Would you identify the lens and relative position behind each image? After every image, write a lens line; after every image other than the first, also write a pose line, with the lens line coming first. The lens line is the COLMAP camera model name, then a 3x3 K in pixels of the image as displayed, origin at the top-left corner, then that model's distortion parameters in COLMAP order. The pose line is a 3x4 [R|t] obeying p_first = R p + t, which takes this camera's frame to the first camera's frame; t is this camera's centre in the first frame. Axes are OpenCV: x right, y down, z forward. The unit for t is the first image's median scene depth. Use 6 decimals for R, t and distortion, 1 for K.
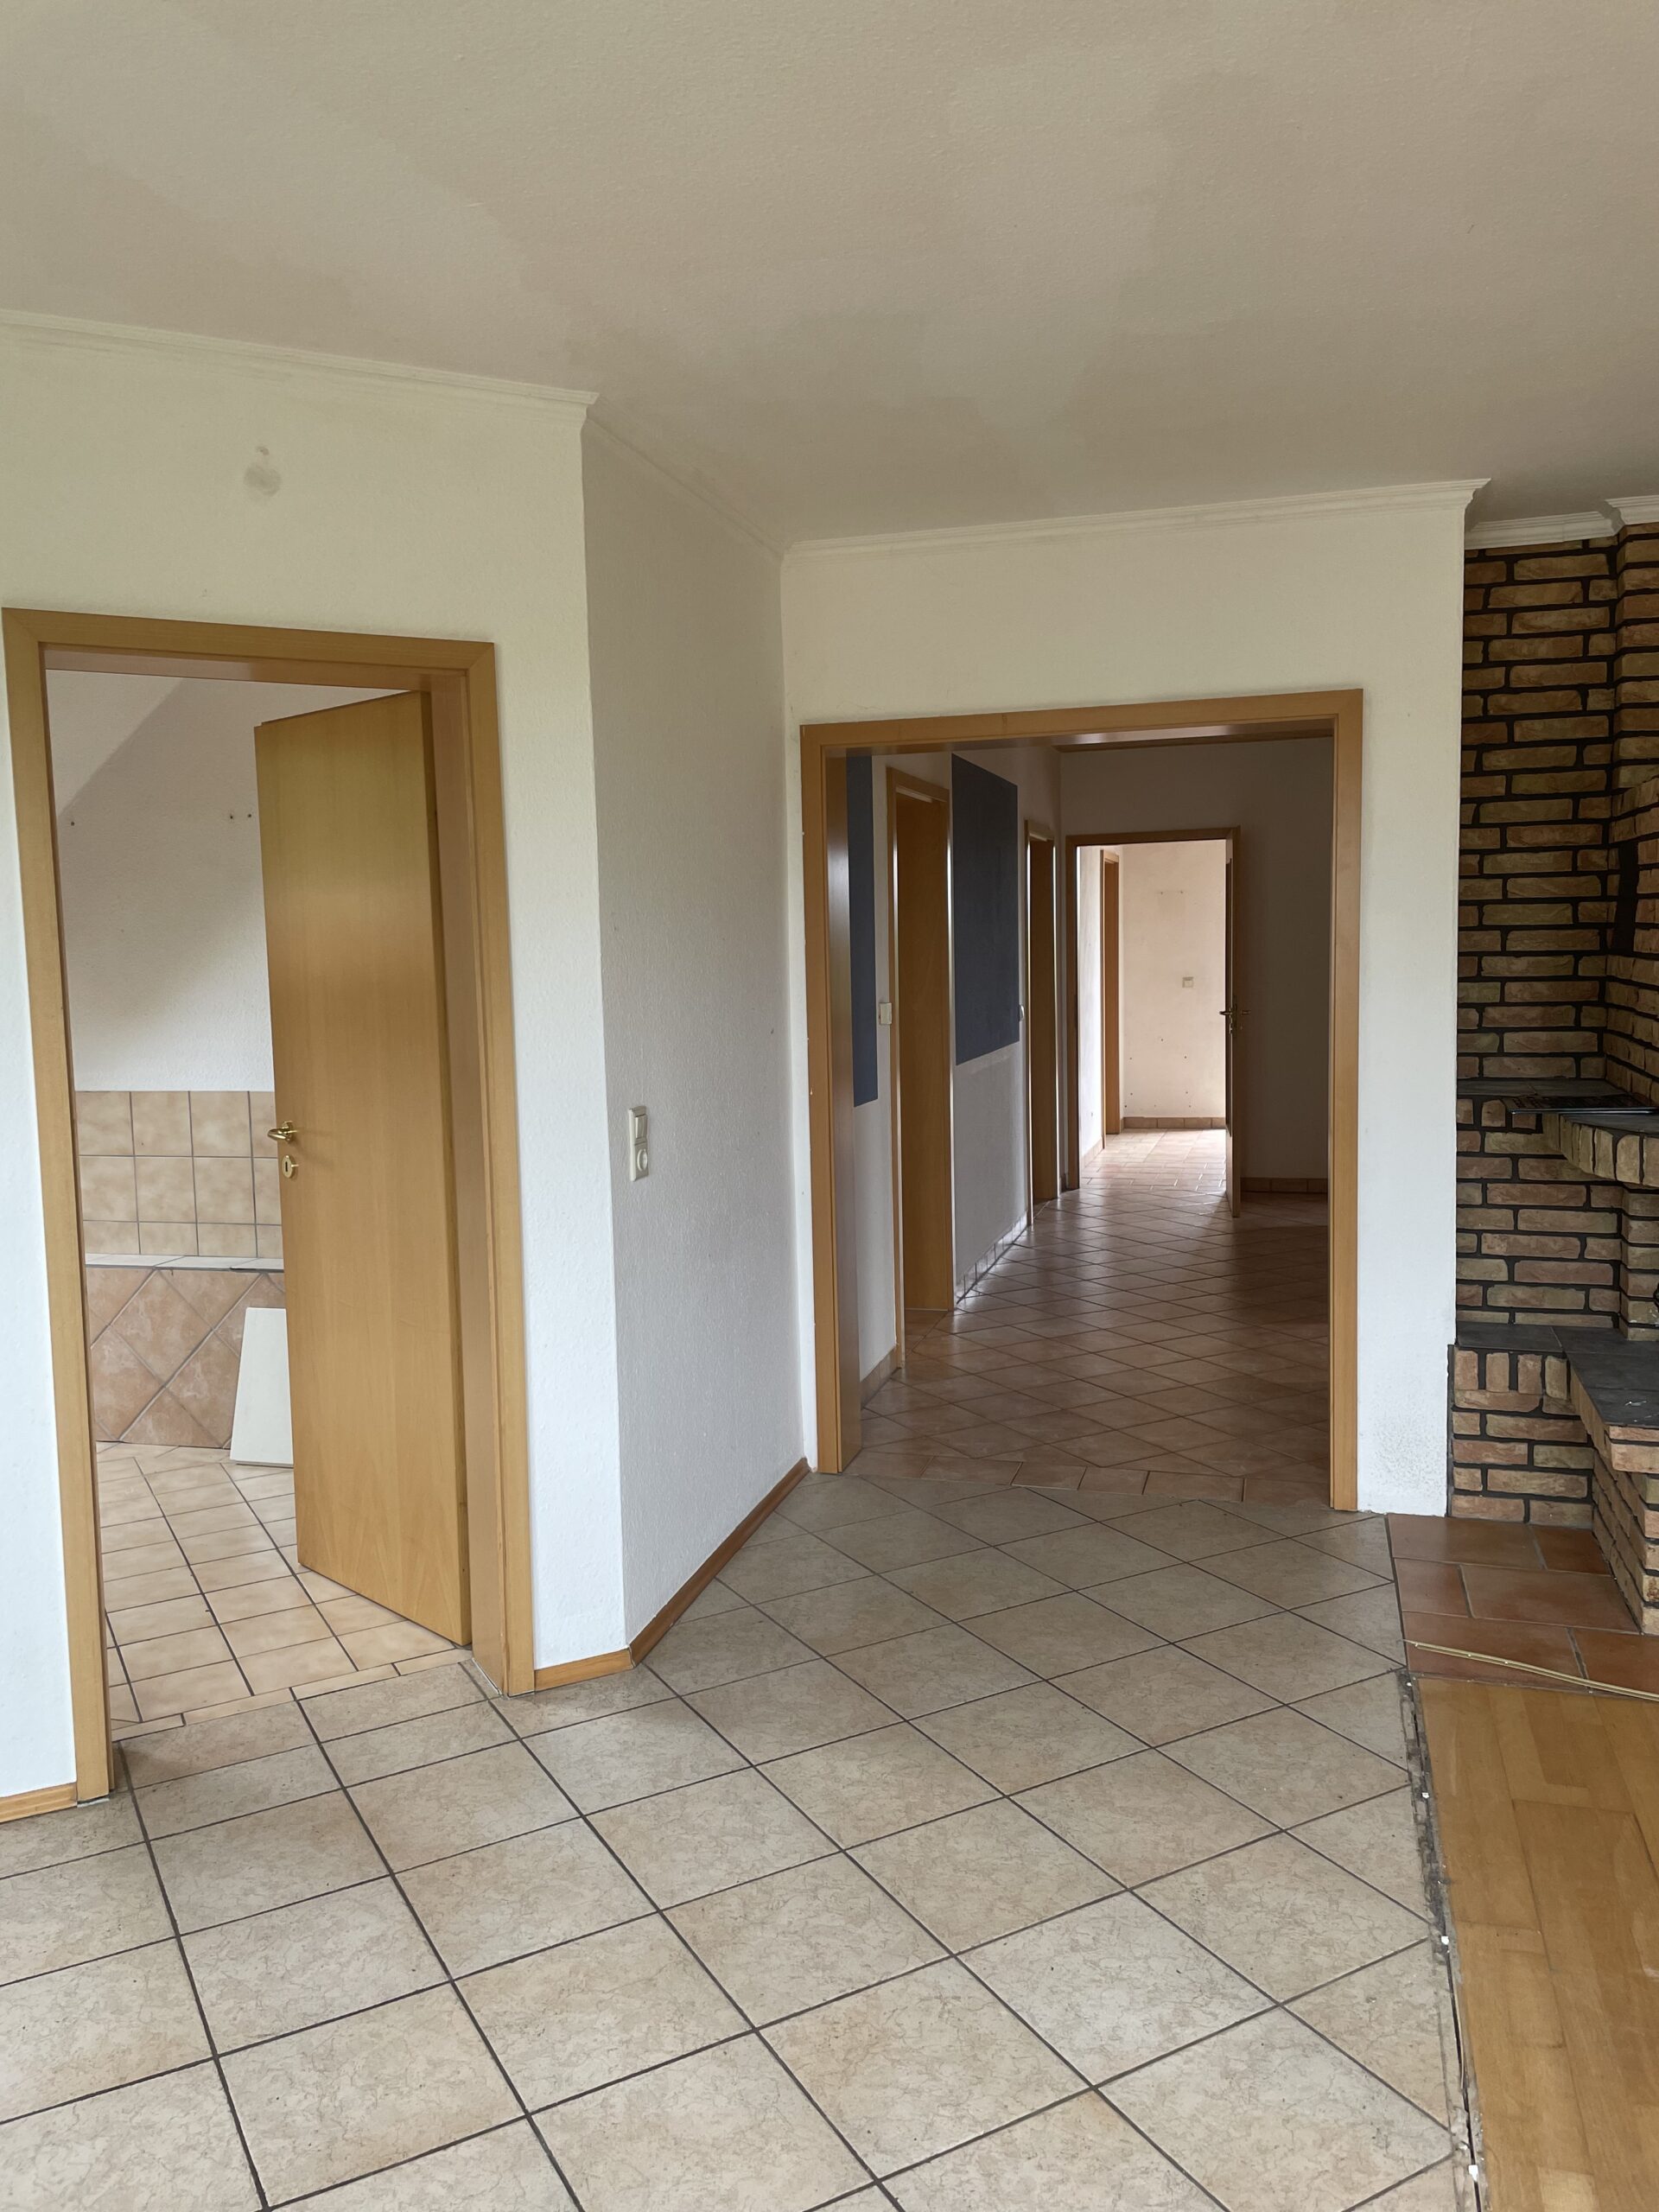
lens RADIAL K [[1680.2, 0, 829.5], [0, 1680.2, 1106.0], [0, 0, 1]] dist [0.004939, 0.003286]
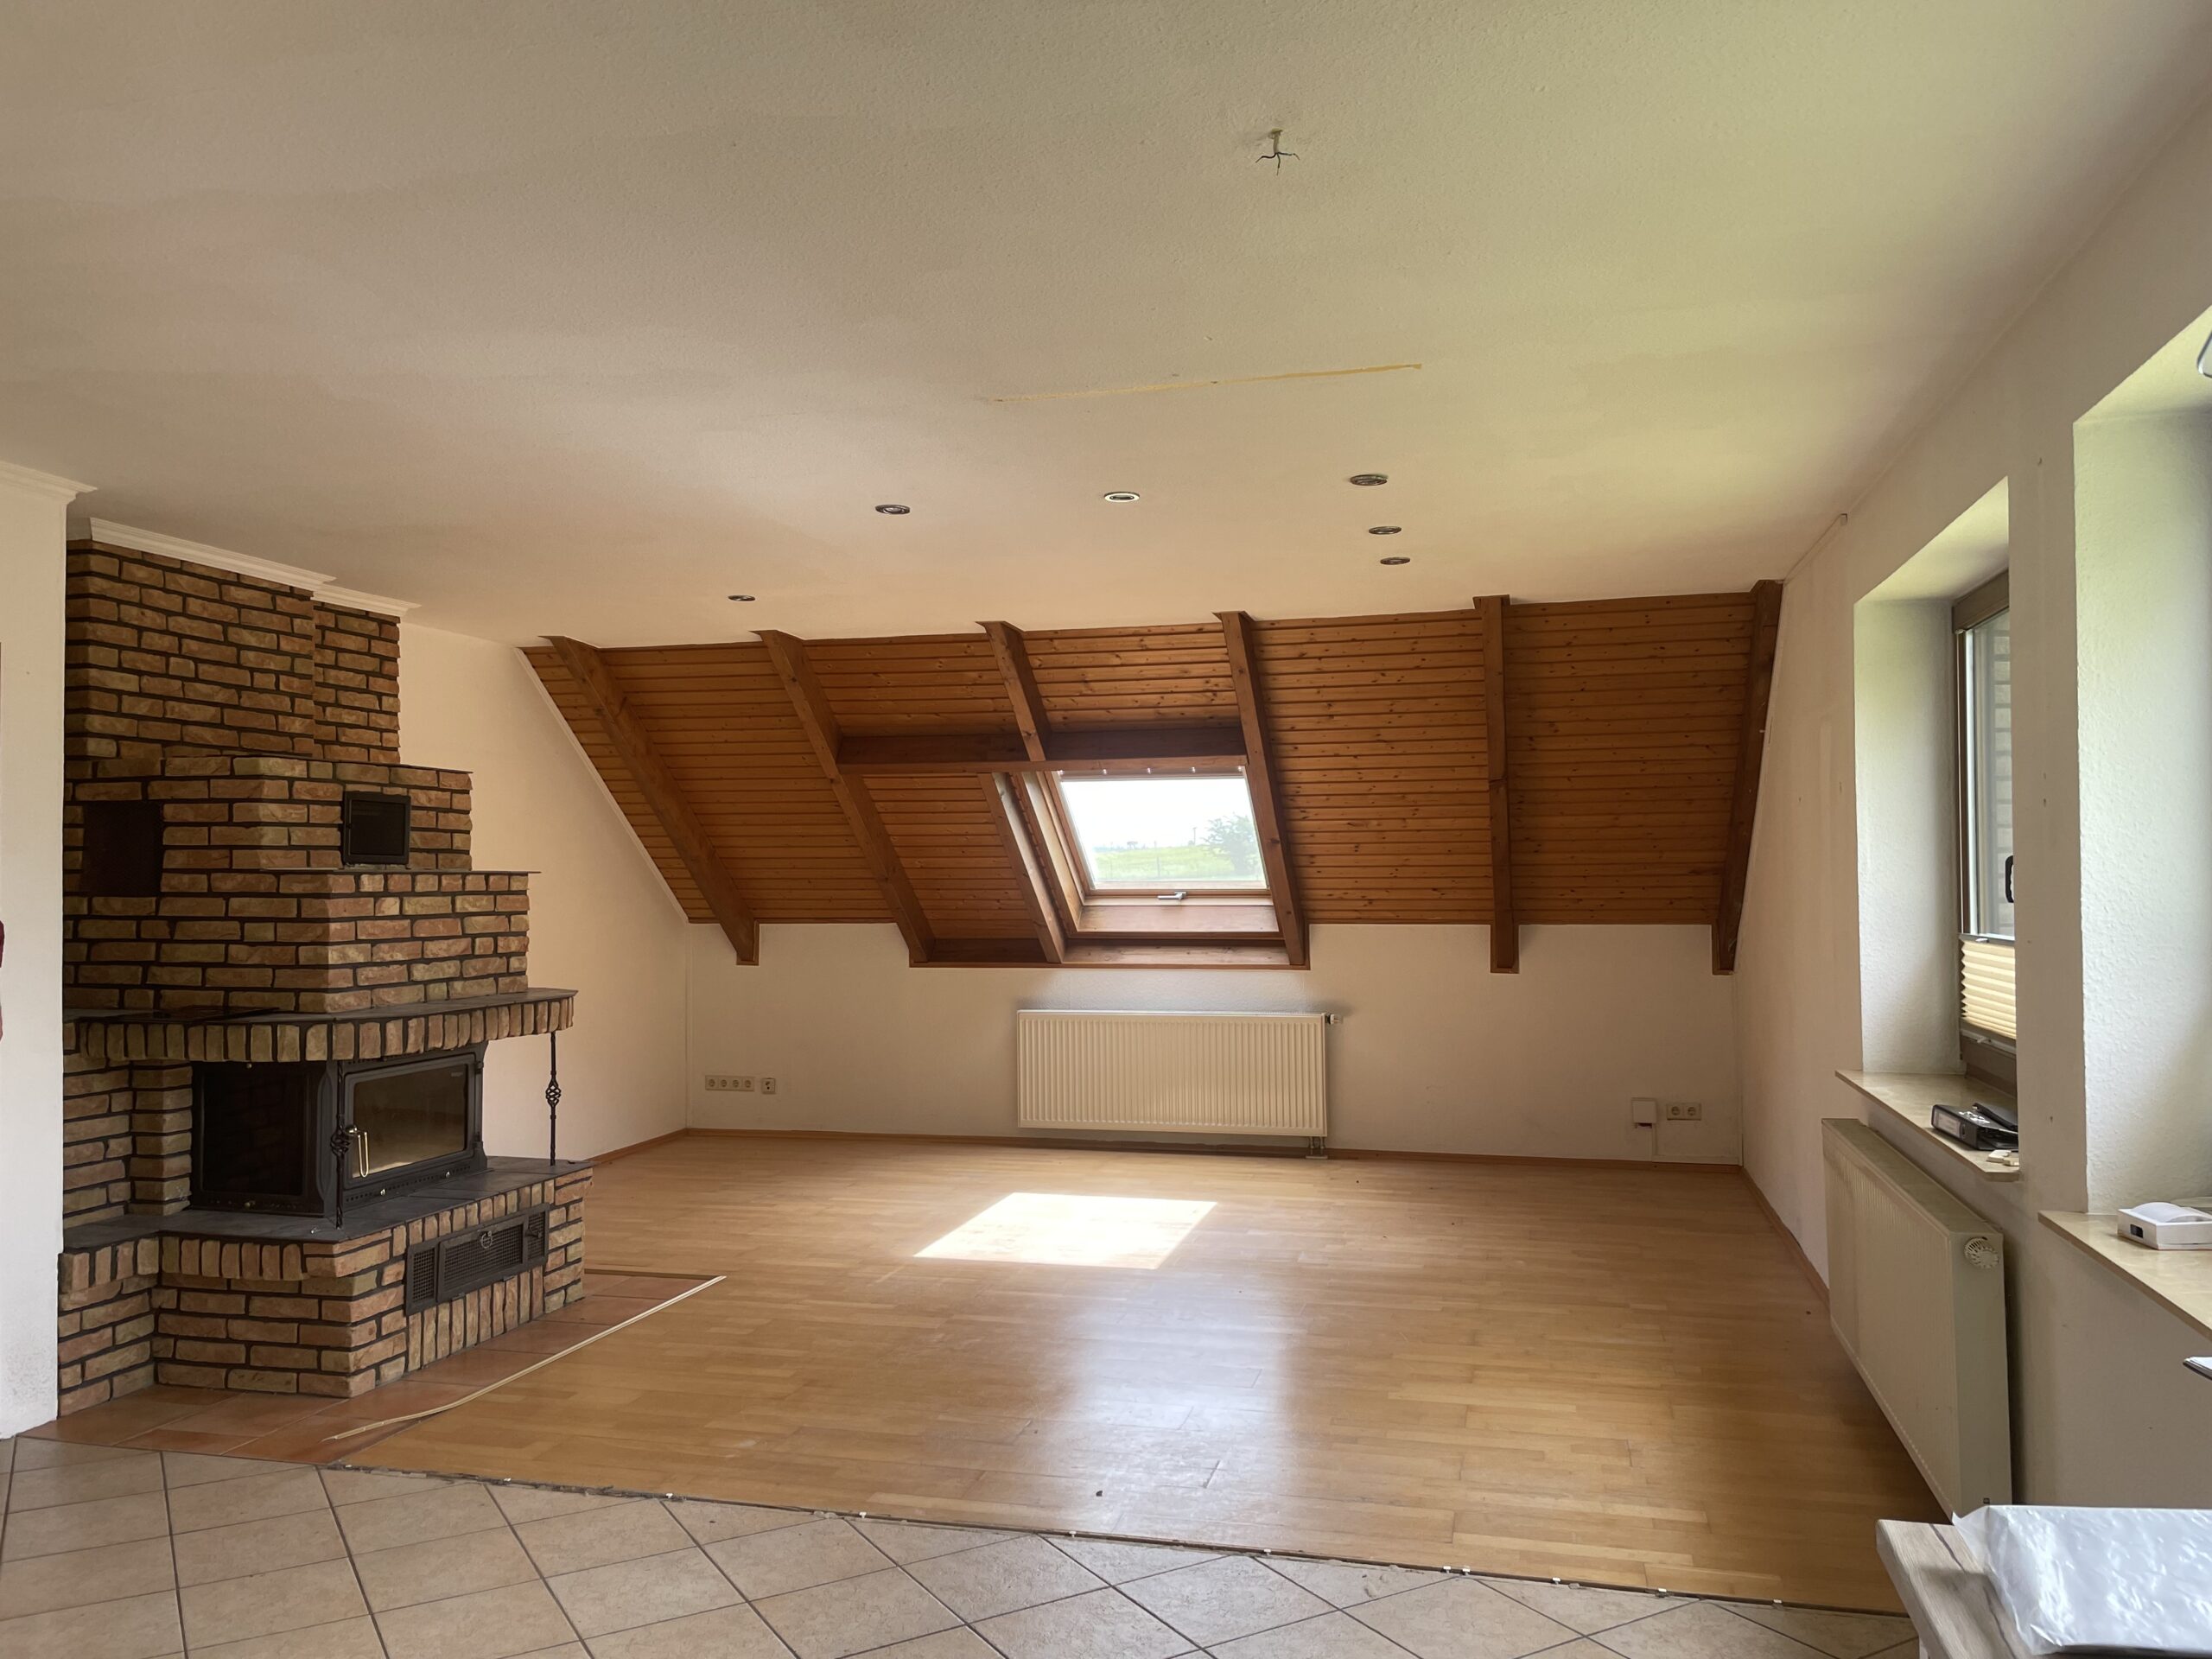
lens RADIAL K [[1678.9, 0, 1106.8], [0, 1678.9, 877.6], [0, 0, 1]] dist [-0.000915, -0.002331]
pose [[-0.025467, 0.019490, 0.999486, -0.770464], [0.107784, 0.994035, -0.016637, -0.008040], [-0.993848, 0.107305, -0.027416, 0.355389]]
